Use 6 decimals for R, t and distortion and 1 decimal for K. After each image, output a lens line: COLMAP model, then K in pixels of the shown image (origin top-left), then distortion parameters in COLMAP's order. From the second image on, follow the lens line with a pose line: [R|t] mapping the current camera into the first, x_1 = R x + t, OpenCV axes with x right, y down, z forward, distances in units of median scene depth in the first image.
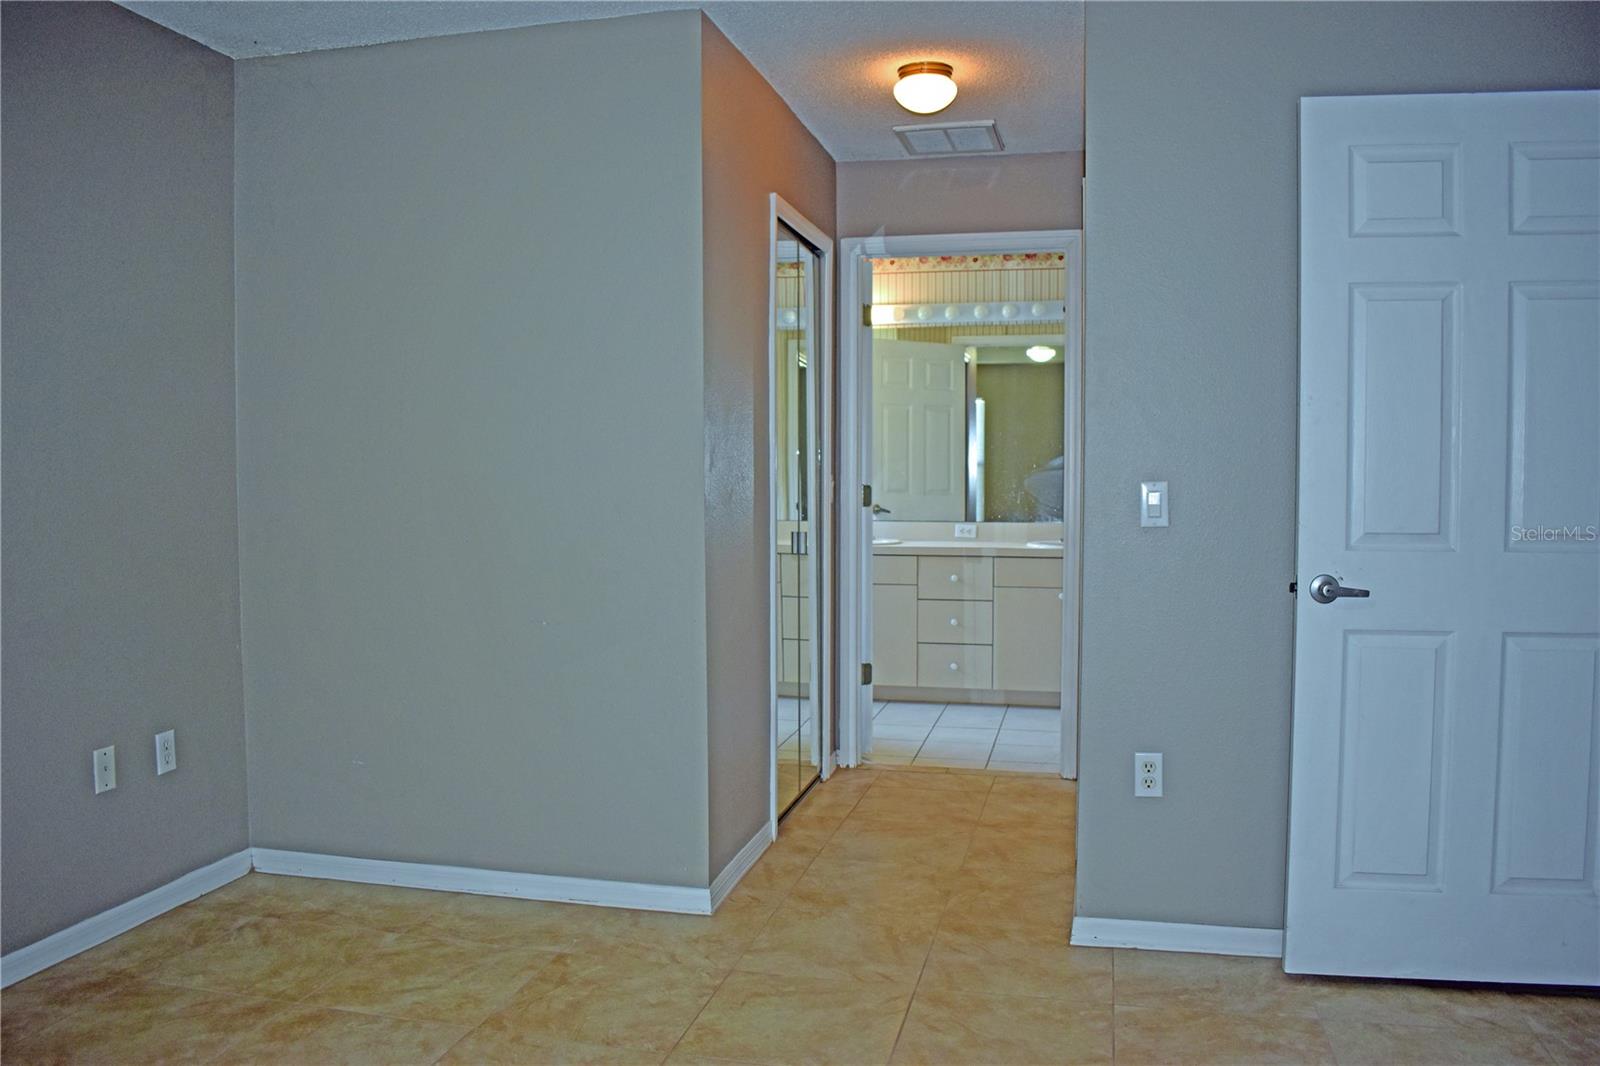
lens RADIAL K [[1243.4, 0, 800.0], [0, 1243.4, 533.0], [0, 0, 1]] dist [-0.096869, 0.015207]
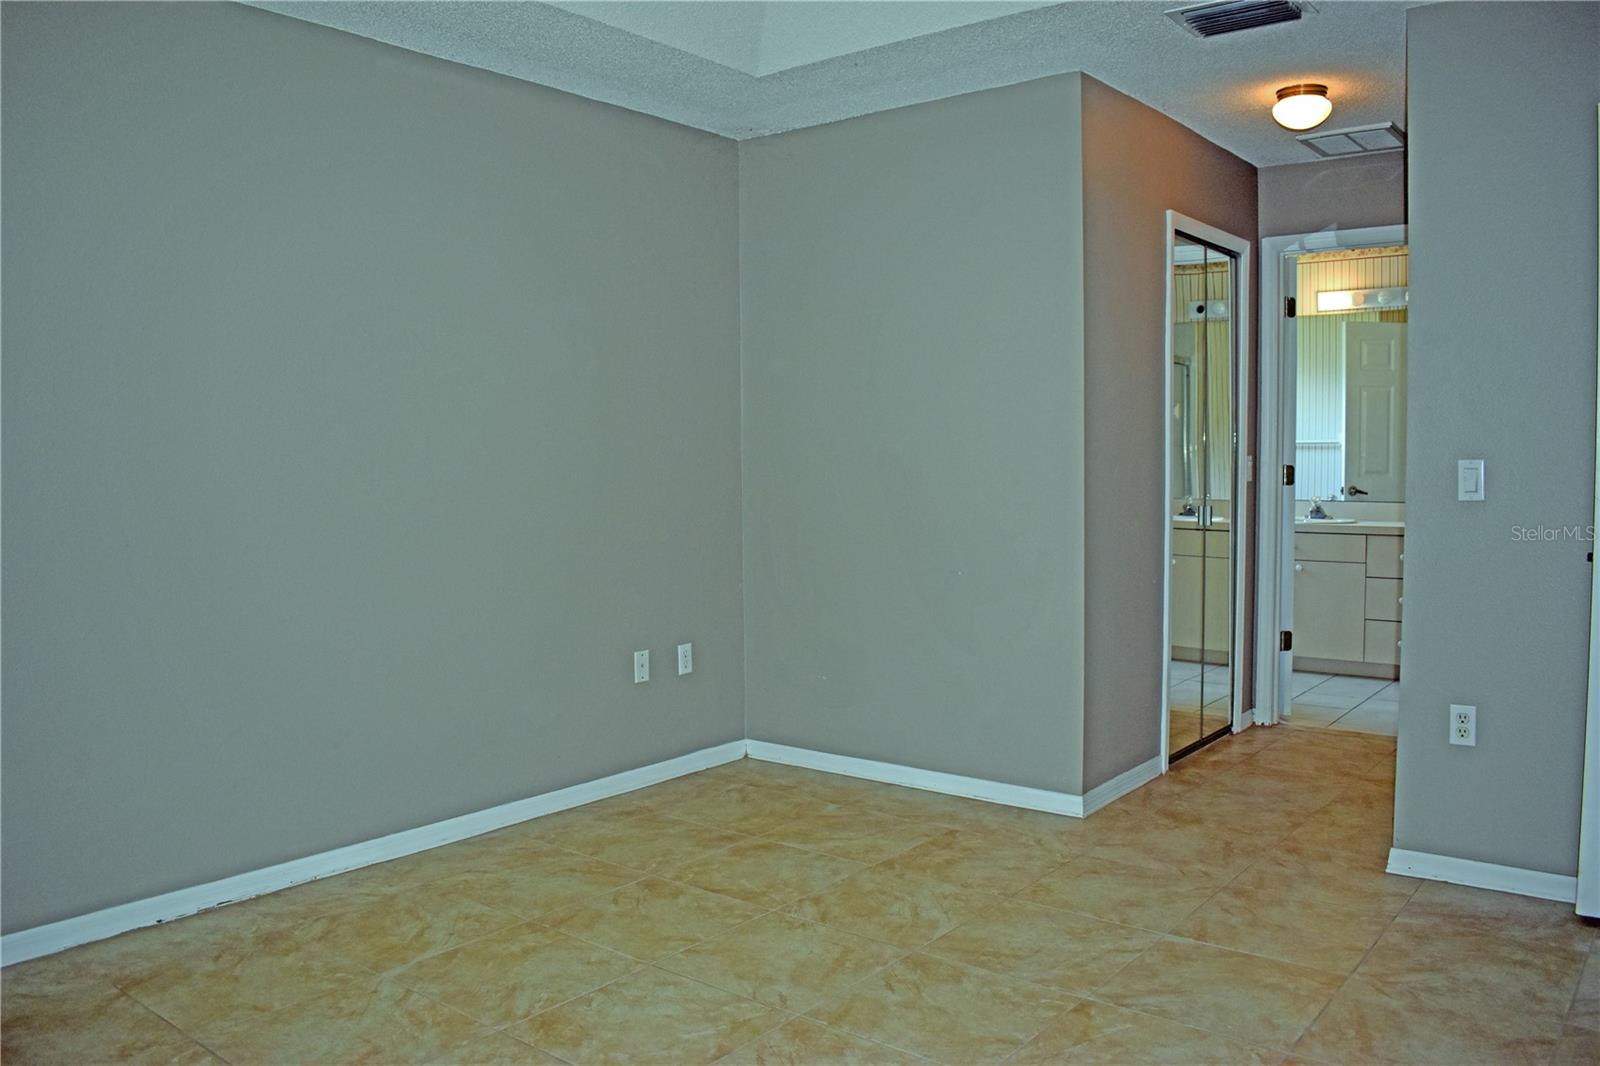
lens RADIAL K [[1243.4, 0, 800.0], [0, 1243.4, 533.0], [0, 0, 1]] dist [-0.096869, 0.015207]
pose [[0.905361, 0.020687, -0.424138, 0.198941], [-0.015272, 0.999753, 0.016163, 0.015557], [0.424367, -0.008156, 0.905453, -0.230408]]
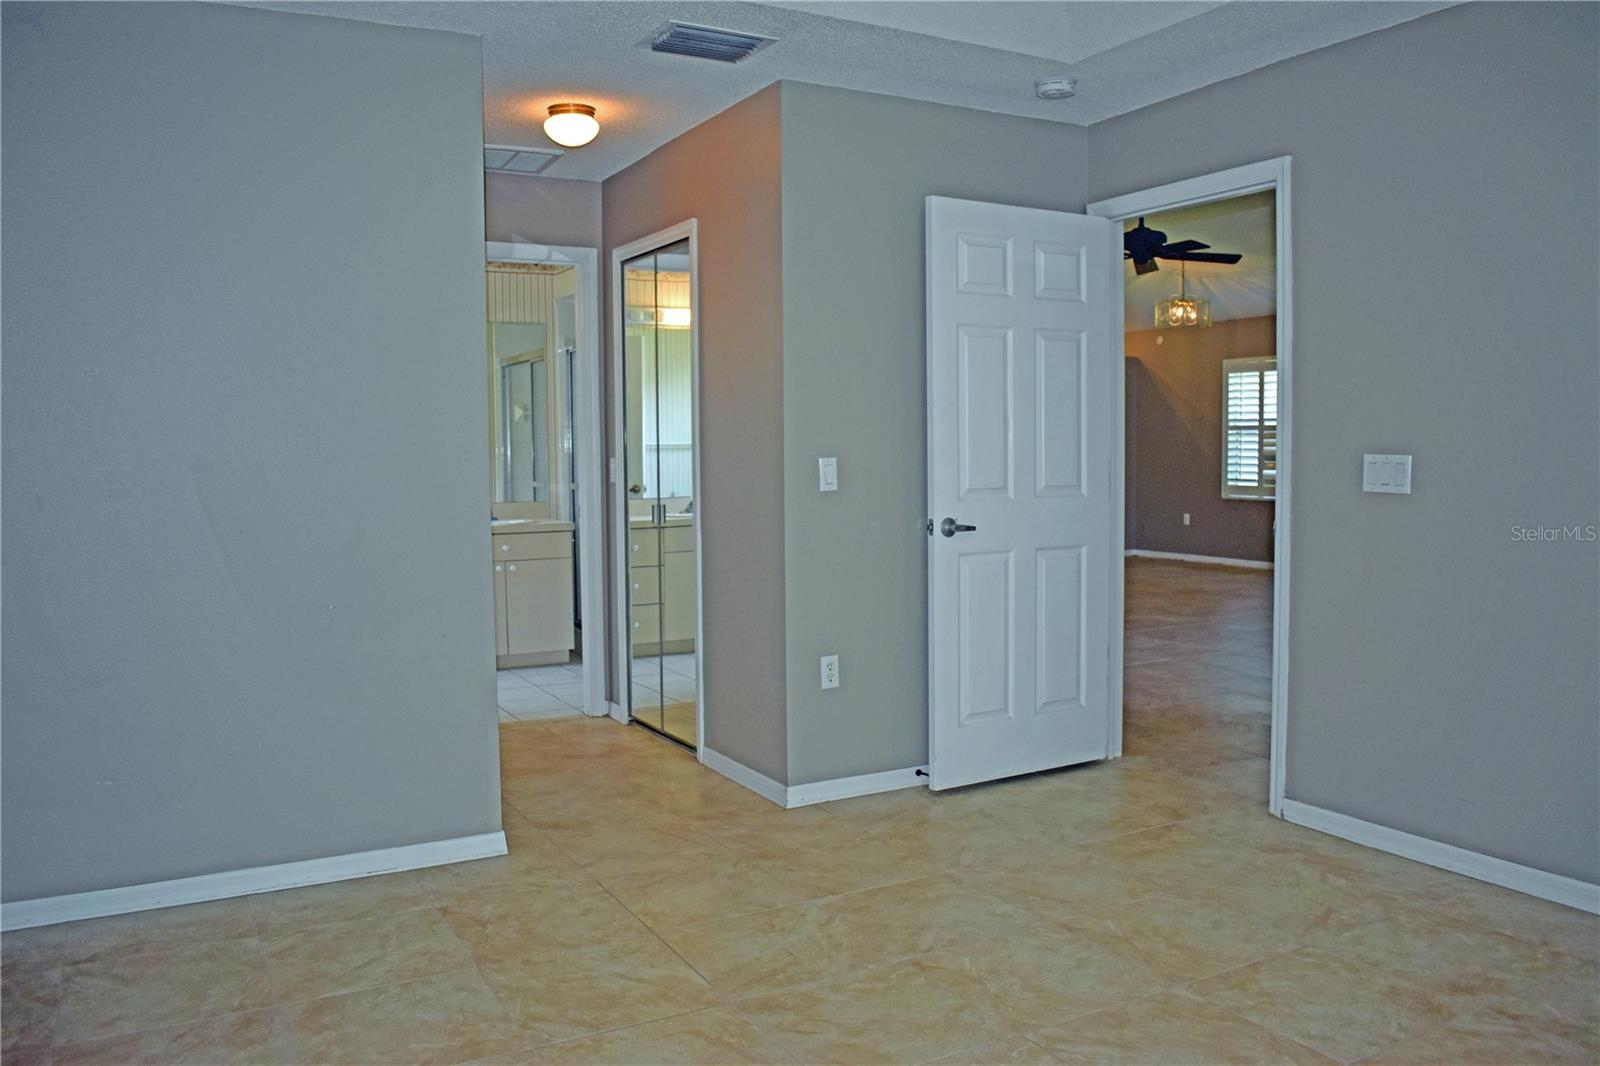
lens RADIAL K [[1243.4, 0, 800.0], [0, 1243.4, 533.0], [0, 0, 1]] dist [-0.096869, 0.015207]
pose [[0.738671, -0.051717, 0.672079, -0.658243], [0.045575, 0.998603, 0.026752, 0.003344], [-0.672523, 0.010869, 0.739996, -0.002576]]
